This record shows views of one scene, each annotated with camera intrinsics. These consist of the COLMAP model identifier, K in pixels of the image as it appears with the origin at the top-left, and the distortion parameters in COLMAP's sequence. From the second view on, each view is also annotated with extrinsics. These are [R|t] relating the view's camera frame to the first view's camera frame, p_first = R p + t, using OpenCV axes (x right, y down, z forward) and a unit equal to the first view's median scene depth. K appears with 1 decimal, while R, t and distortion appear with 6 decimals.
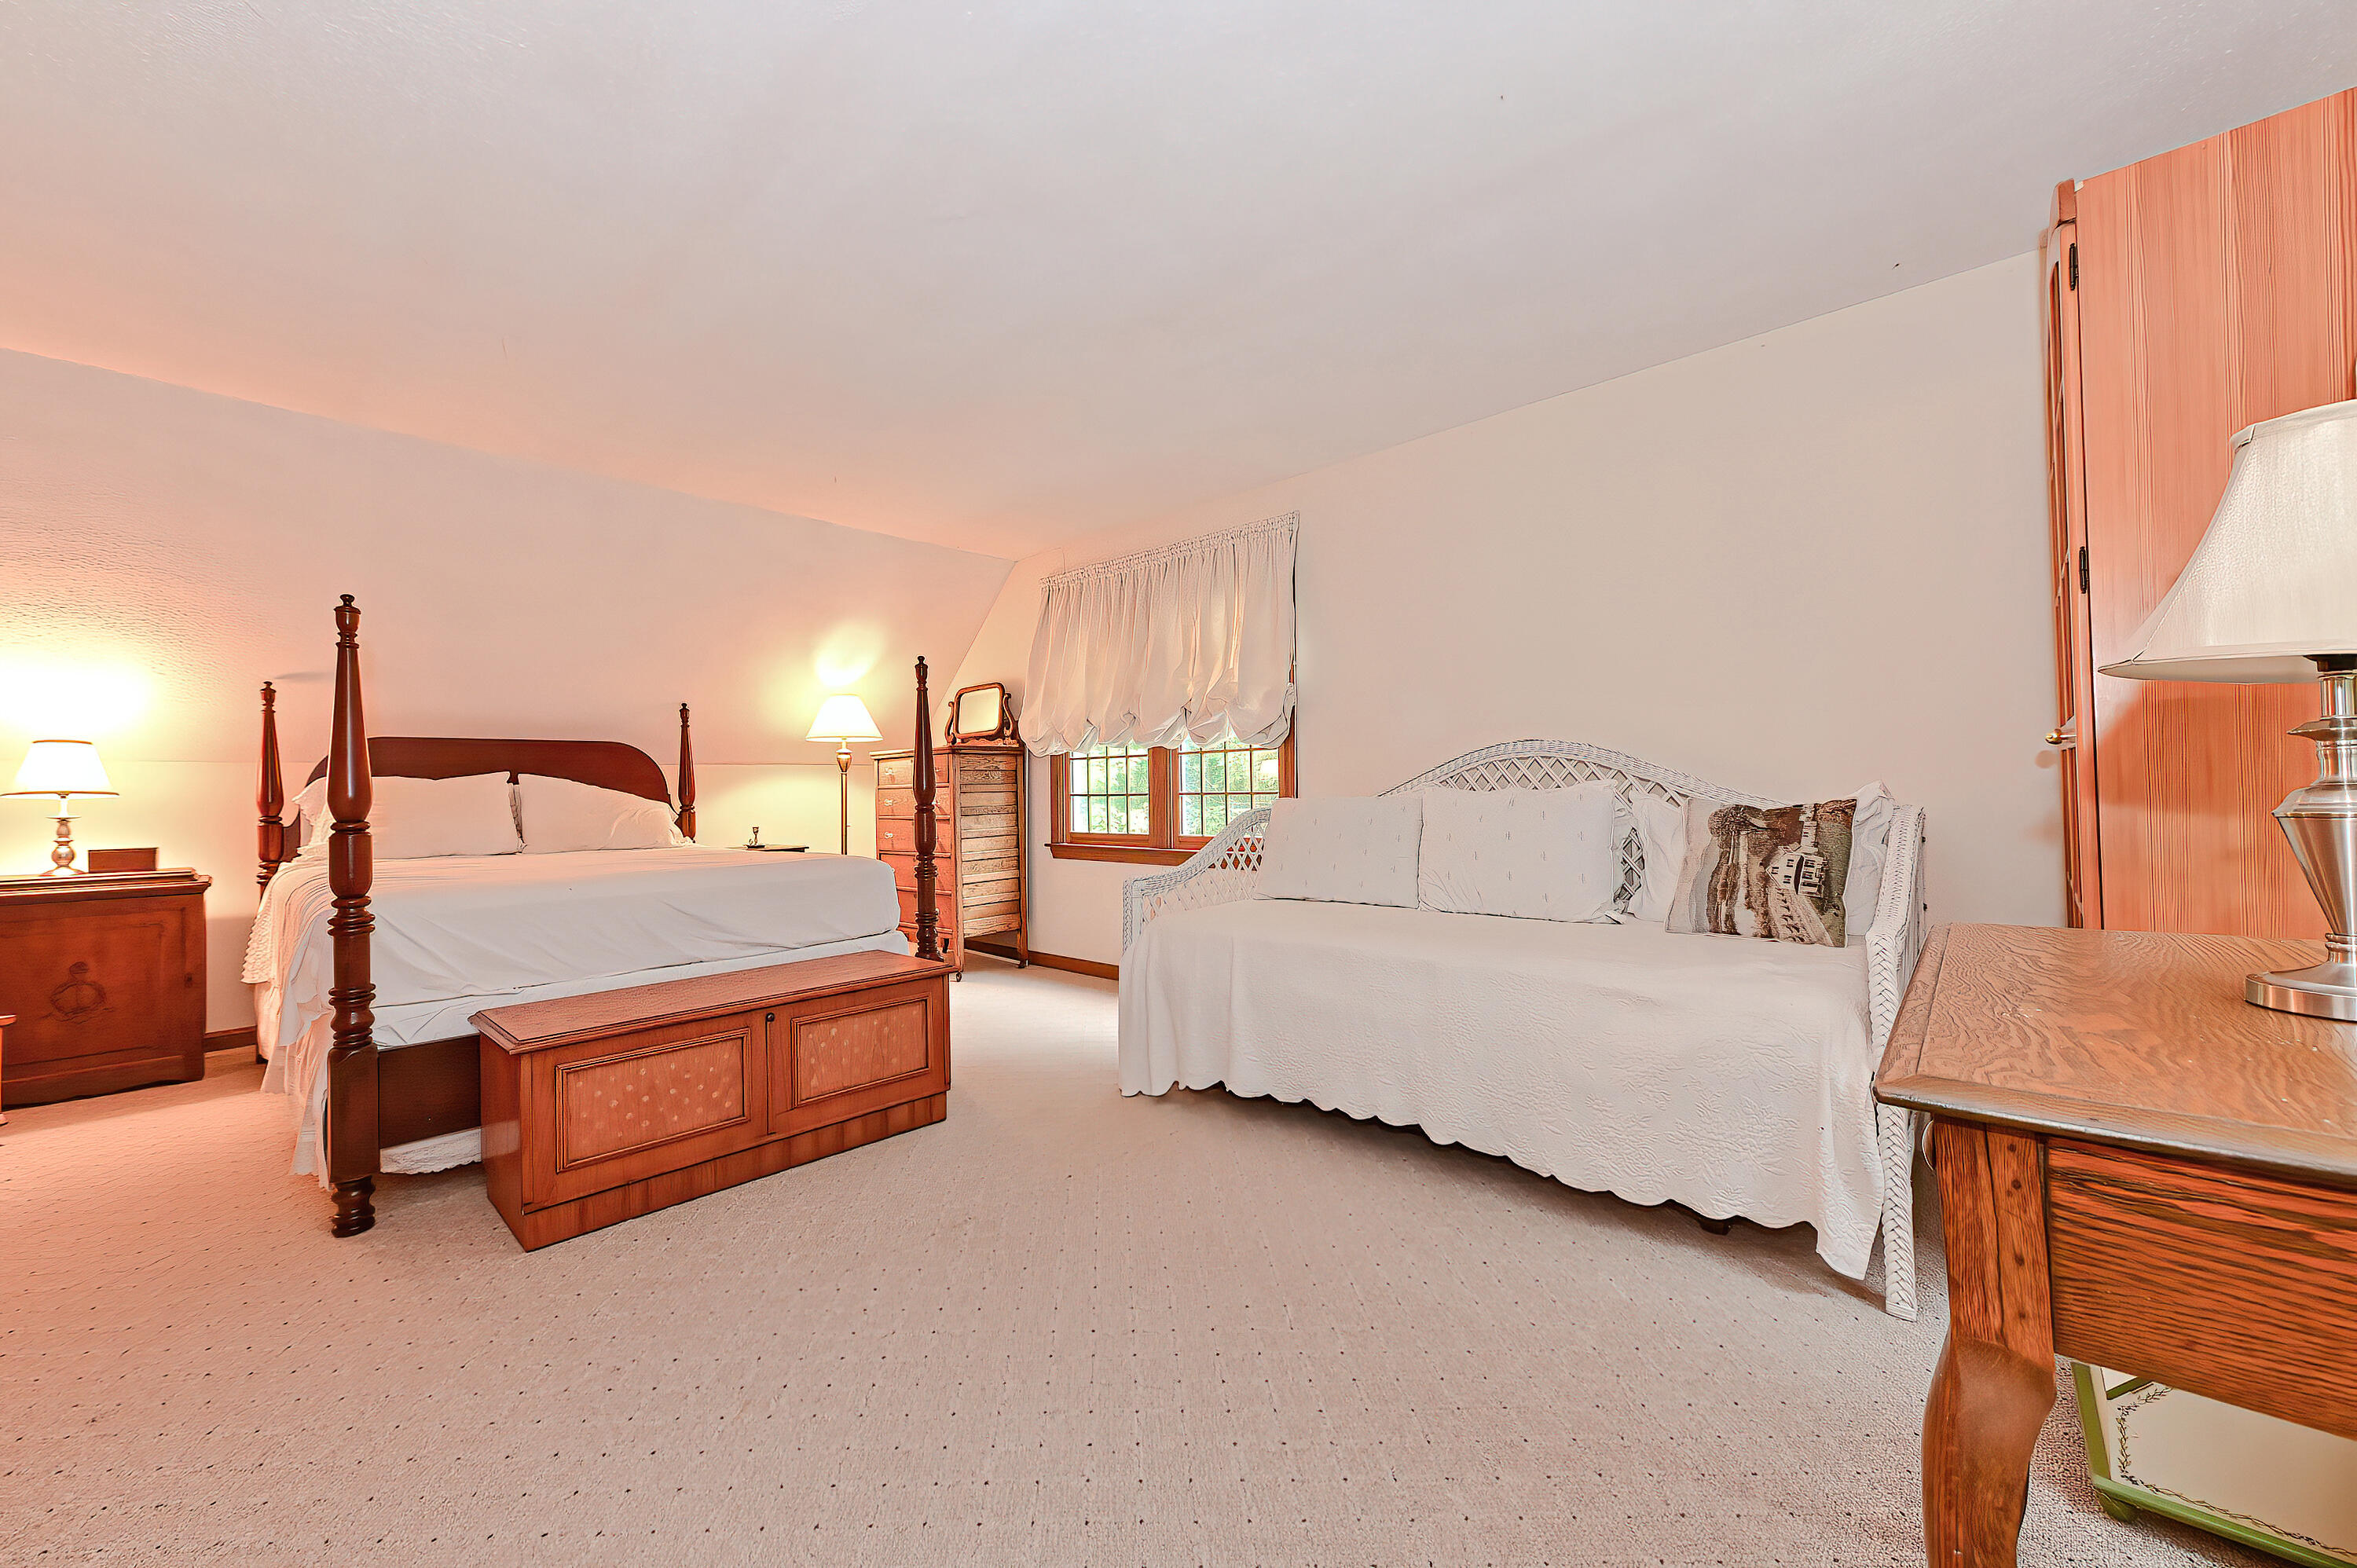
lens RADIAL K [[920.6, 0, 1162.3], [0, 920.6, 771.8], [0, 0, 1]] dist [0.005878, -0.000335]
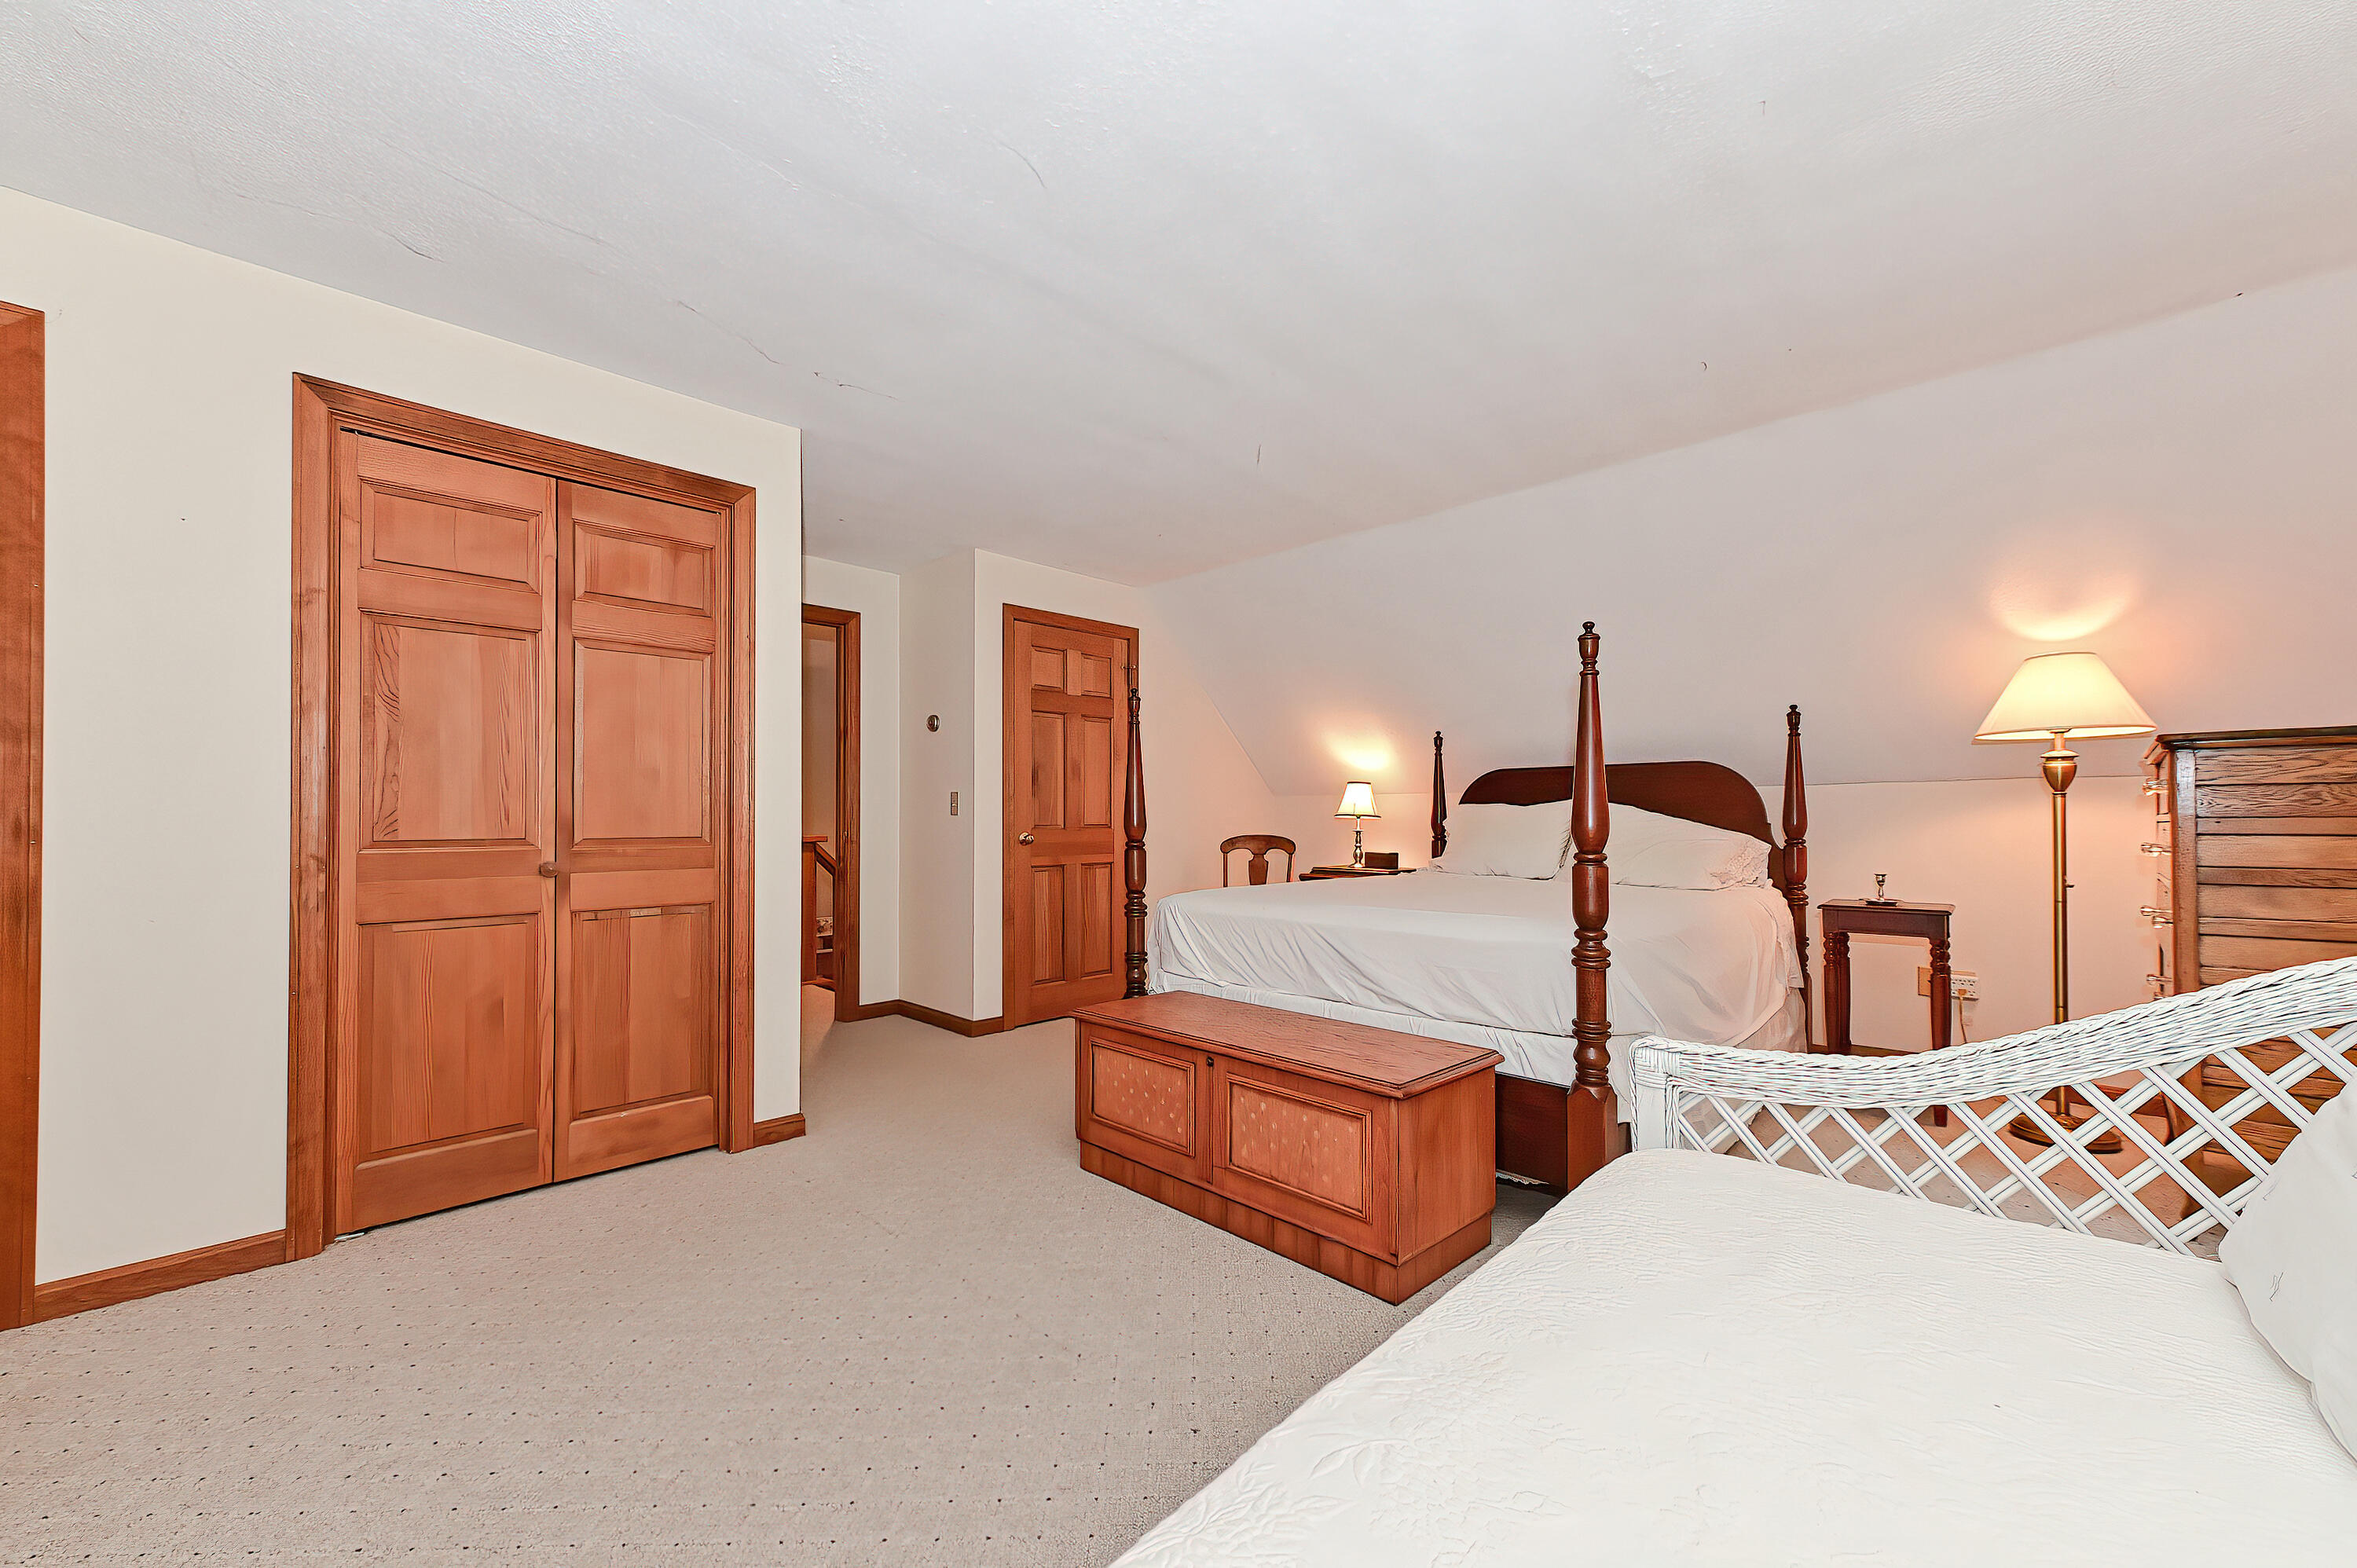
lens RADIAL K [[920.6, 0, 1164.2], [0, 920.6, 799.3], [0, 0, 1]] dist [0.005878, -0.000335]
pose [[-0.052418, -0.003327, -0.998620, 0.404098], [0.019361, 0.999803, -0.004347, -0.004274], [0.998438, -0.019562, -0.052343, 0.750753]]
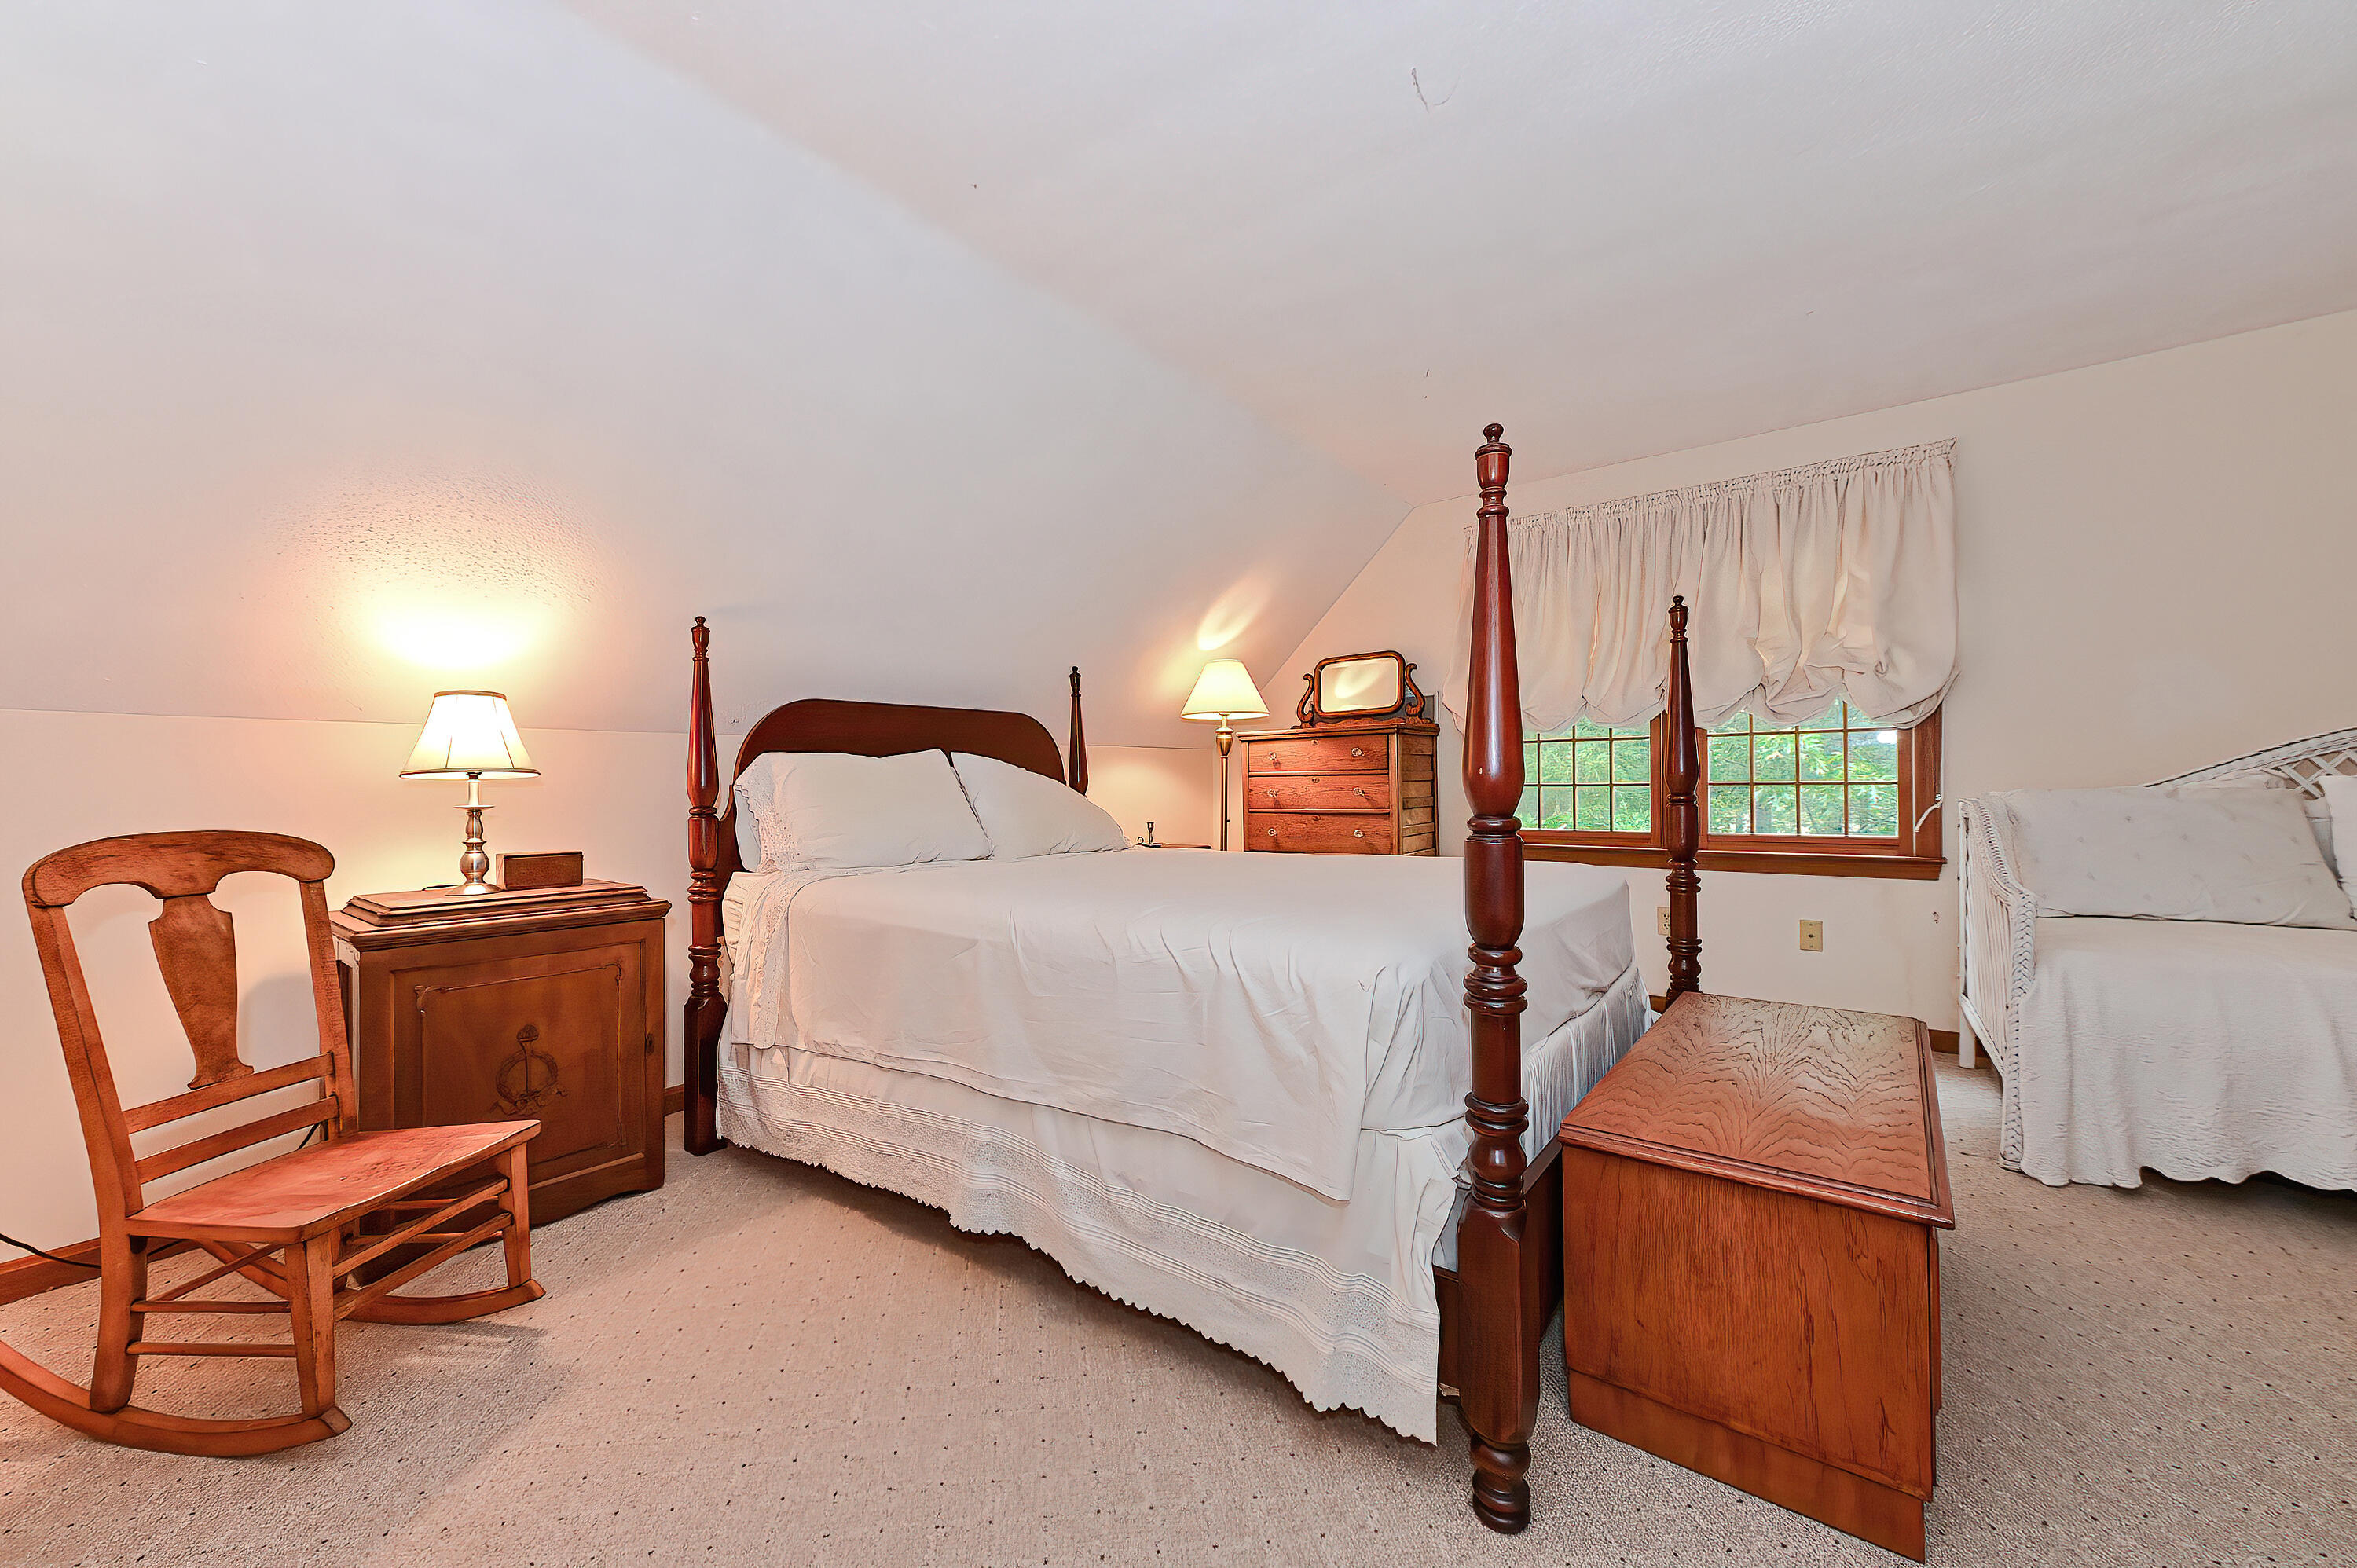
lens RADIAL K [[920.6, 0, 1165.1], [0, 920.6, 784.4], [0, 0, 1]] dist [0.005878, -0.000335]
pose [[0.995841, 0.006720, 0.090863, -0.746098], [-0.008726, 0.999727, 0.021696, 0.013743], [-0.090692, -0.022399, 0.995627, 0.290951]]
